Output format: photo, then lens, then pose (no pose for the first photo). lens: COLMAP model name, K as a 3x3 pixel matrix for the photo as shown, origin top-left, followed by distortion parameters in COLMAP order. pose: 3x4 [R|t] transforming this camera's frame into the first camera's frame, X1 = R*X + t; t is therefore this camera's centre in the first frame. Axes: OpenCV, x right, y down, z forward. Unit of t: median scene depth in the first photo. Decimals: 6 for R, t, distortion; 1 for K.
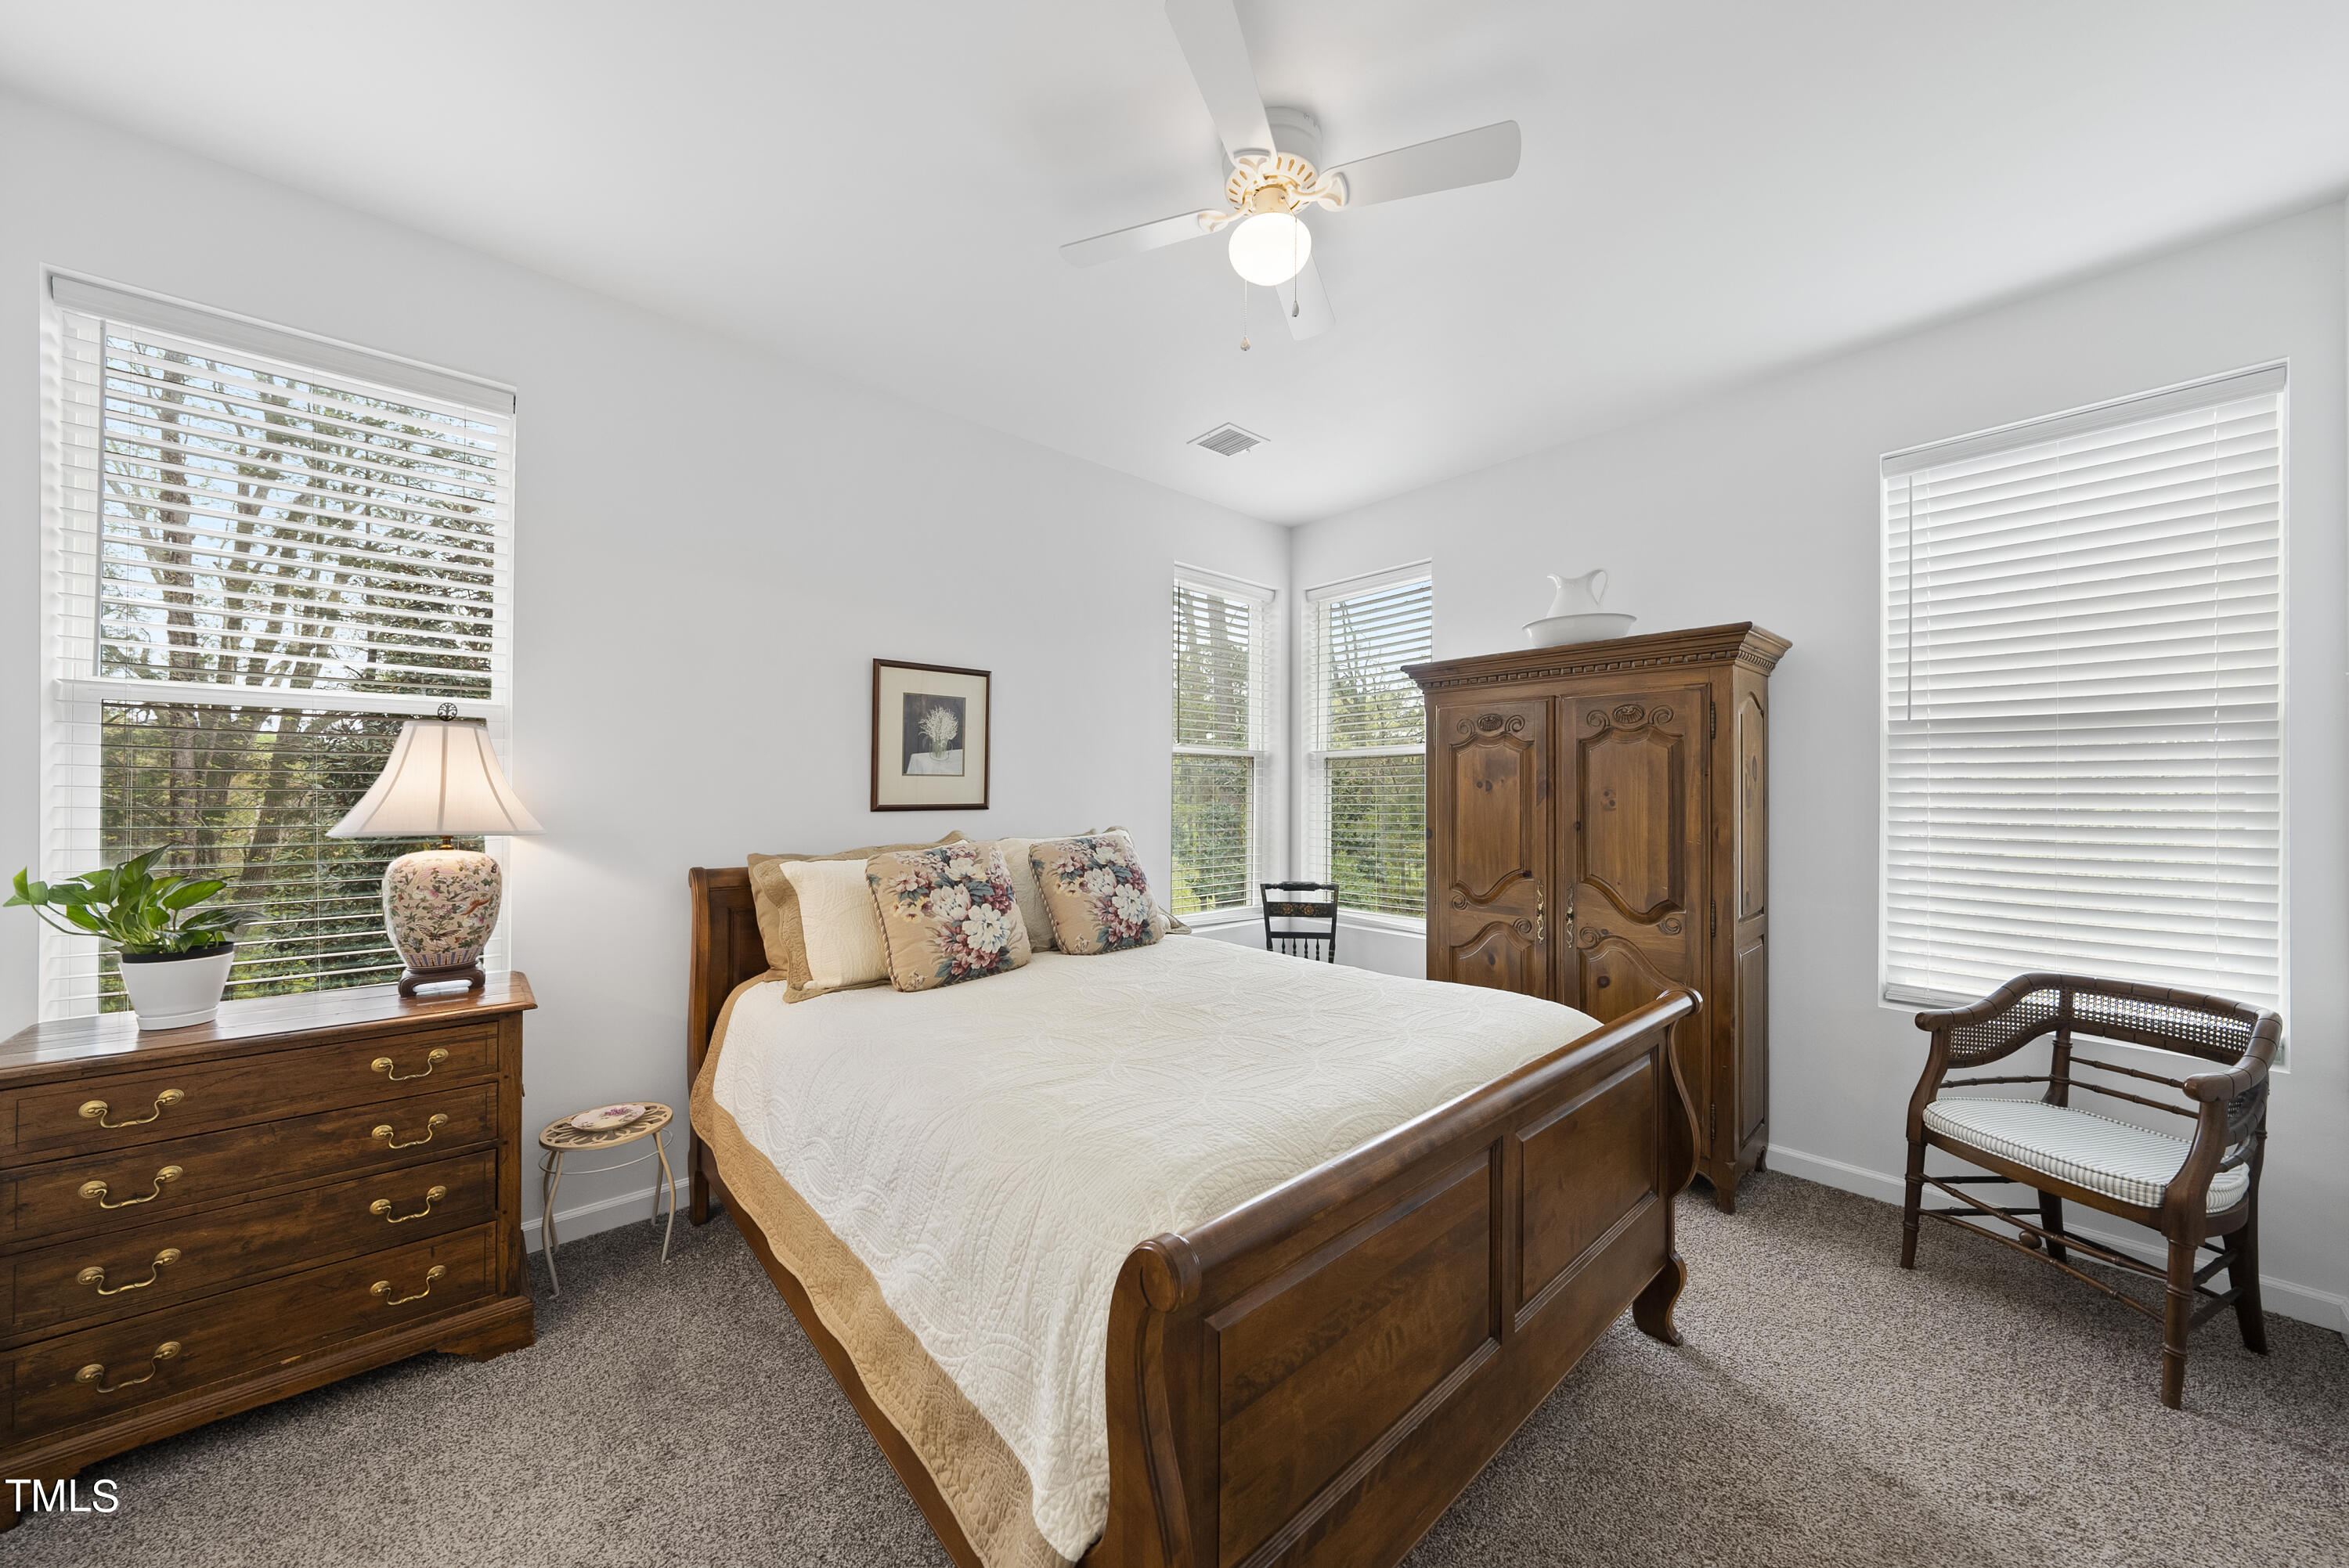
lens RADIAL K [[801.2, 0, 1186.1], [0, 801.2, 789.0], [0, 0, 1]] dist [0.000149, 0.000043]
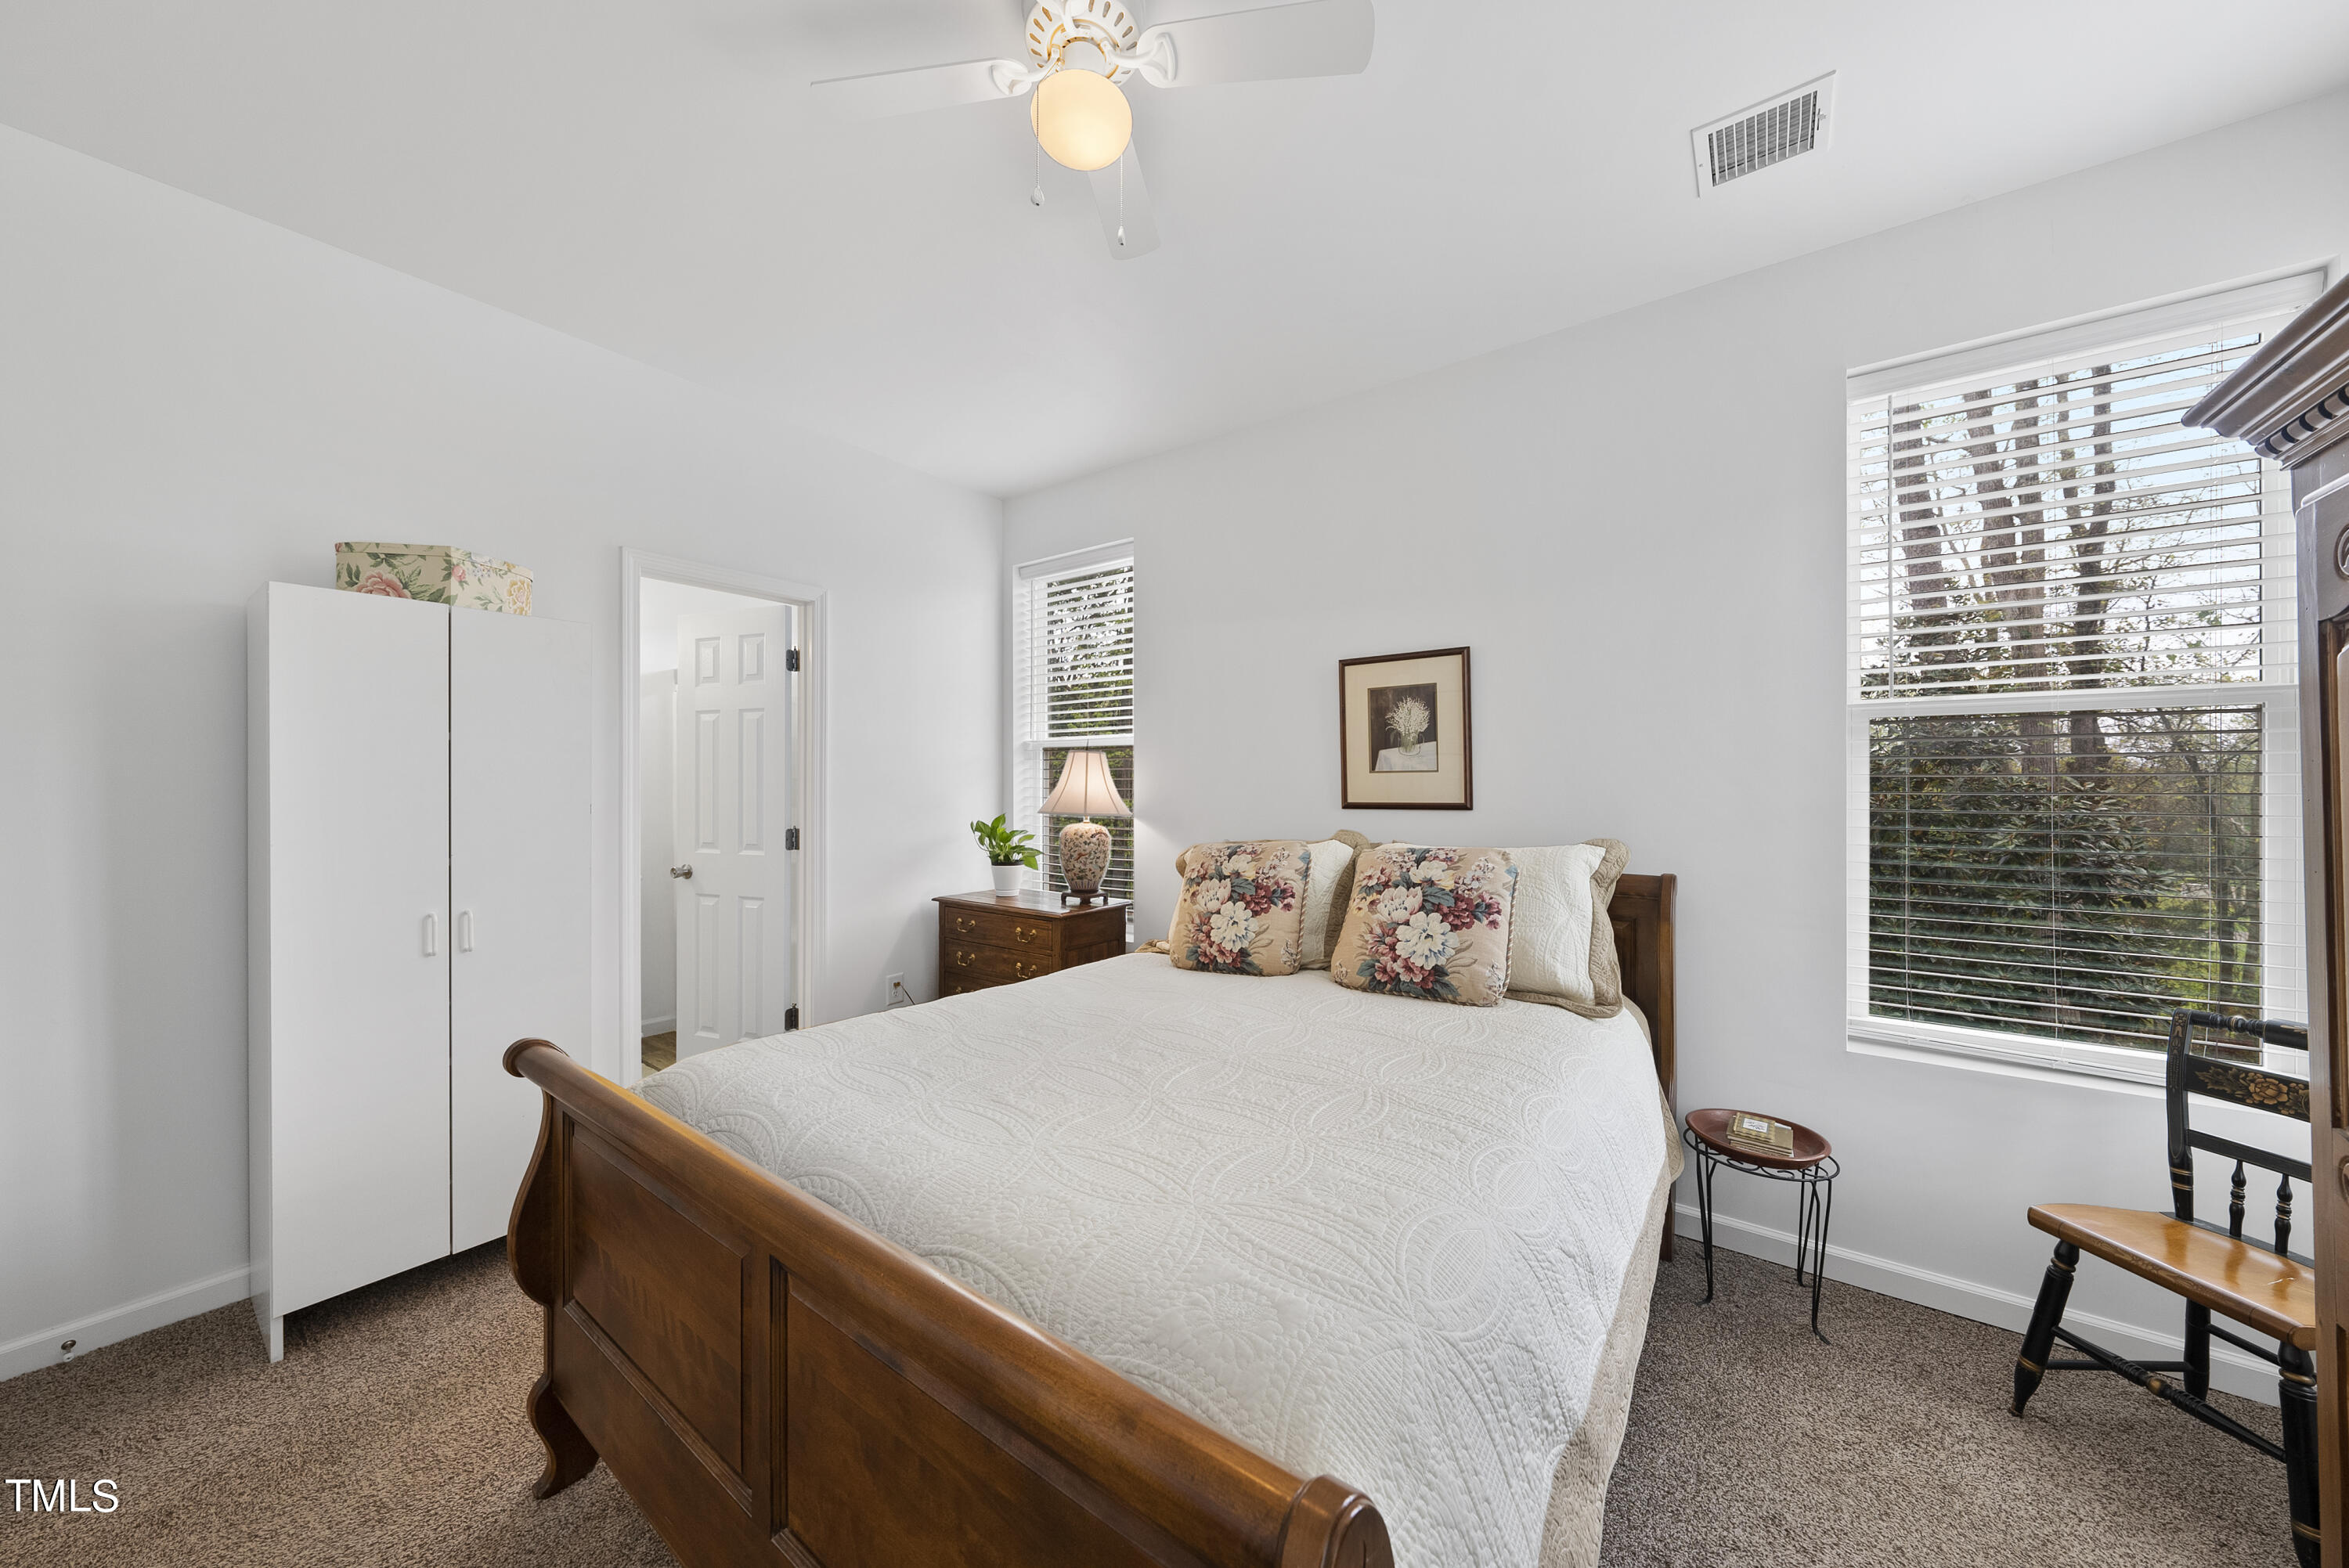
lens RADIAL K [[801.2, 0, 1181.7], [0, 801.2, 781.1], [0, 0, 1]] dist [0.000149, 0.000043]
pose [[0.203766, -0.011939, -0.978947, 0.575475], [0.004701, 0.999926, -0.011216, 0.003386], [0.979008, -0.002316, 0.203807, 0.587705]]
